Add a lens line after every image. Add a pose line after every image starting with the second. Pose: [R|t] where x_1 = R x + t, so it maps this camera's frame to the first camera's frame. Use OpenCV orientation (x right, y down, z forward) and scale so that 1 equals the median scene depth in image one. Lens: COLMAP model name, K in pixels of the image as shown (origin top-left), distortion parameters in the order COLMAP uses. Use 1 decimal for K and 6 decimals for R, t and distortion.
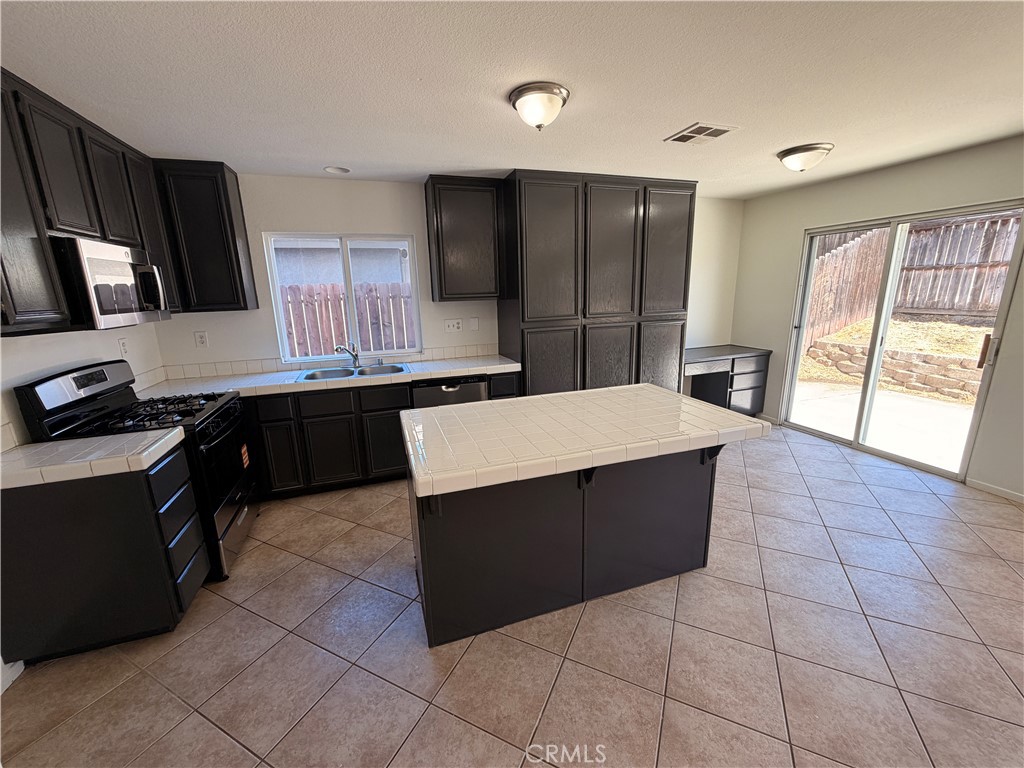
lens RADIAL K [[408.9, 0, 515.2], [0, 408.9, 386.0], [0, 0, 1]] dist [-0.002319, -0.000384]
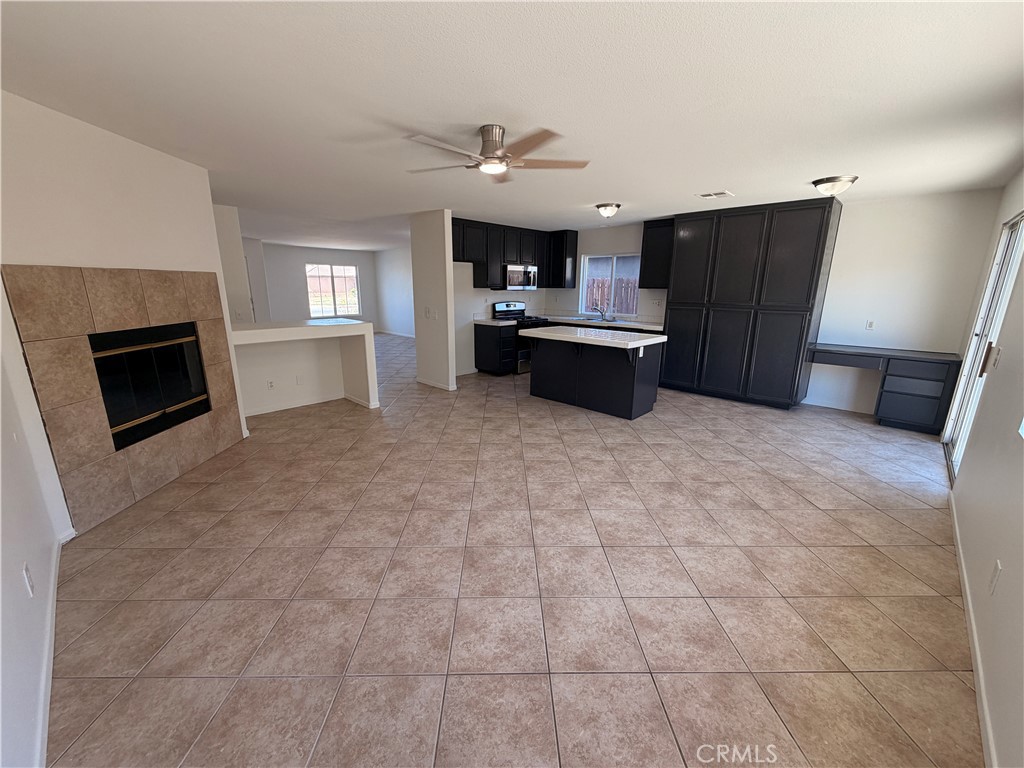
lens RADIAL K [[408.9, 0, 515.2], [0, 408.9, 386.0], [0, 0, 1]] dist [-0.002319, -0.000384]
pose [[0.451679, 0.239820, -0.859344, 1.339090], [-0.222478, 0.963044, 0.151823, 0.066582], [0.863997, 0.122609, 0.488341, -0.350763]]
